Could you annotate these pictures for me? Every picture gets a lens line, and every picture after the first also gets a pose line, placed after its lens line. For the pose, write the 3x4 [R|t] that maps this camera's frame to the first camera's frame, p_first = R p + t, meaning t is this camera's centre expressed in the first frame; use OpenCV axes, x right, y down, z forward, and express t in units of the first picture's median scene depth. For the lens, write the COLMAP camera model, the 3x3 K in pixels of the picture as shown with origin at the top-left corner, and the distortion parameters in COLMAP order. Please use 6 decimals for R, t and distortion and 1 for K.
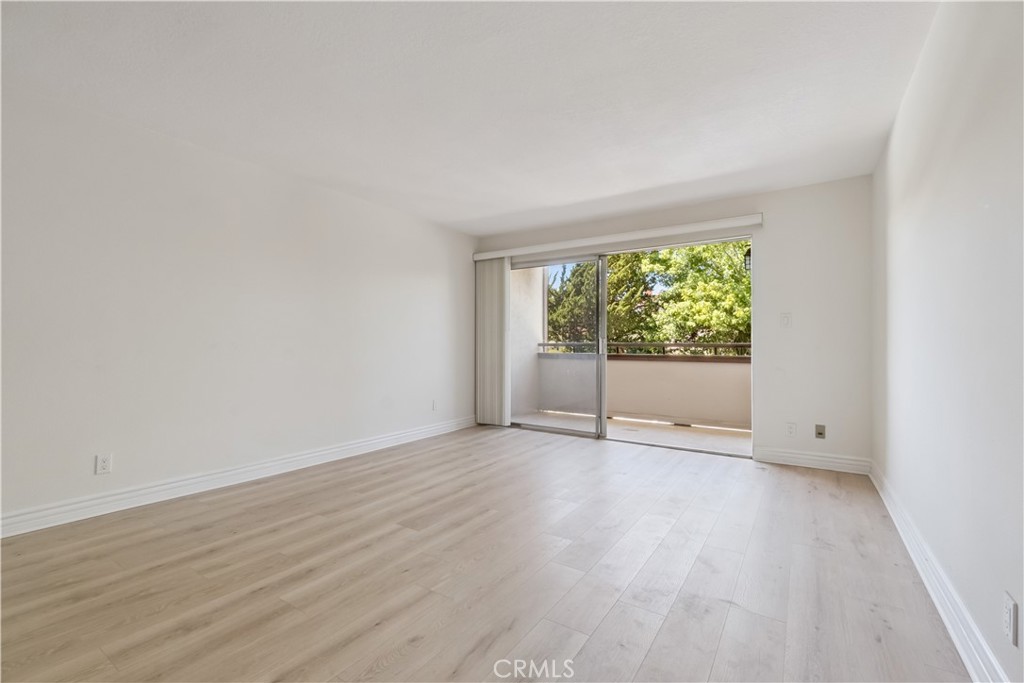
lens RADIAL K [[432.2, 0, 512.0], [0, 432.2, 341.5], [0, 0, 1]] dist [-0.006754, 0.000179]
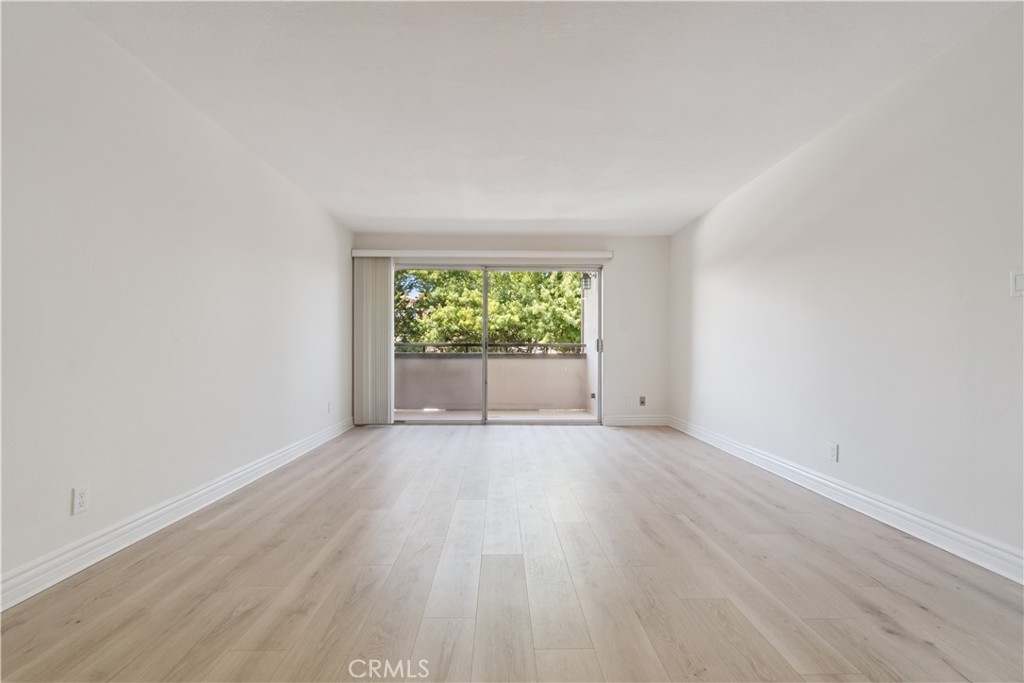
lens RADIAL K [[432.2, 0, 512.0], [0, 432.2, 341.5], [0, 0, 1]] dist [-0.006754, 0.000179]
pose [[0.831549, 0.007594, 0.555399, -0.384230], [-0.003363, 0.999957, -0.008637, 0.012000], [-0.555441, 0.005314, 0.831539, -0.002806]]
